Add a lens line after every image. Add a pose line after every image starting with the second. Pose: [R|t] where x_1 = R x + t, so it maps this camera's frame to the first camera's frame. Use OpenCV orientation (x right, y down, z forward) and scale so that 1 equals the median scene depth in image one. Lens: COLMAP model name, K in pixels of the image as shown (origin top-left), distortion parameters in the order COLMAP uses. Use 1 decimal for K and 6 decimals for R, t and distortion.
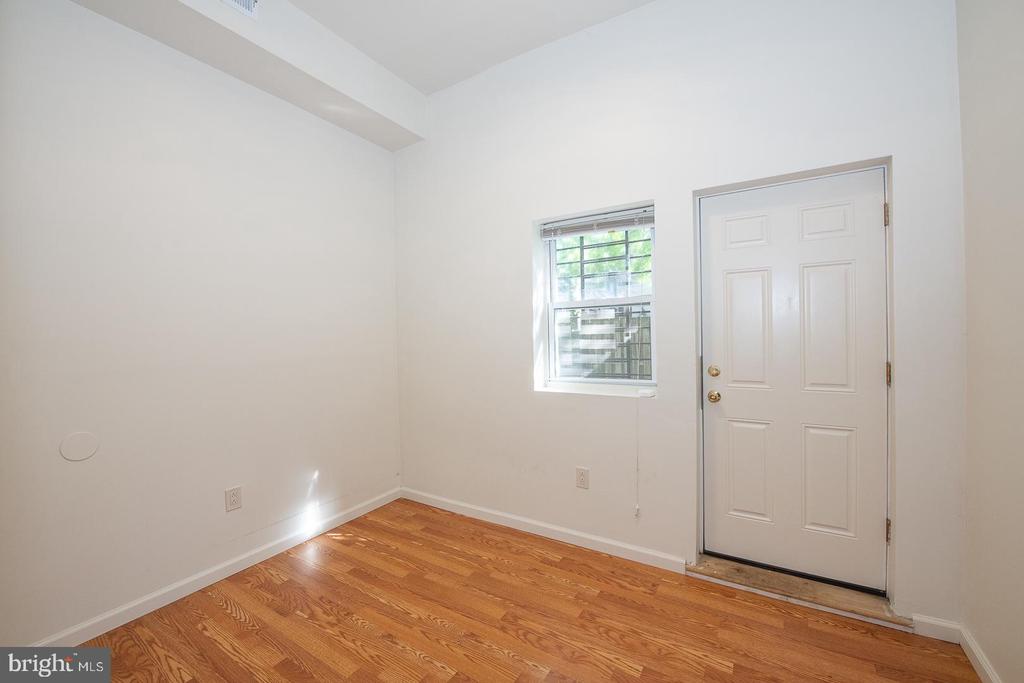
lens RADIAL K [[415.5, 0, 516.6], [0, 415.5, 341.5], [0, 0, 1]] dist [-0.000632, -0.000184]
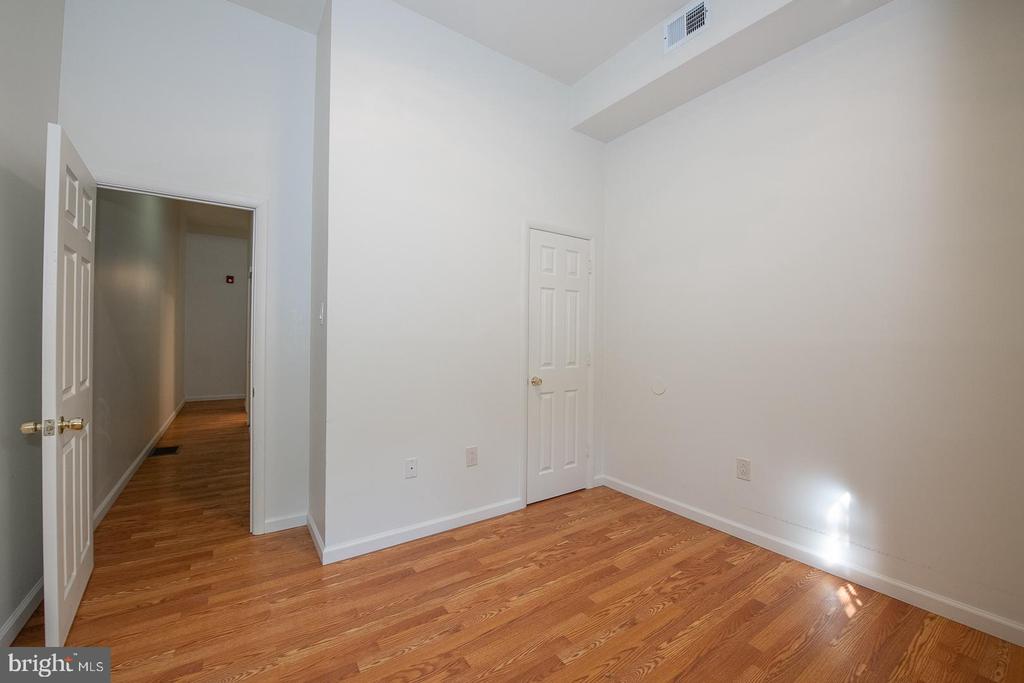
lens RADIAL K [[415.5, 0, 518.3], [0, 415.5, 335.8], [0, 0, 1]] dist [-0.000632, -0.000184]
pose [[-0.419226, -0.000090, -0.907882, 0.619636], [-0.011386, 0.999922, 0.005159, 0.039563], [0.907811, 0.012500, -0.419194, 1.056851]]
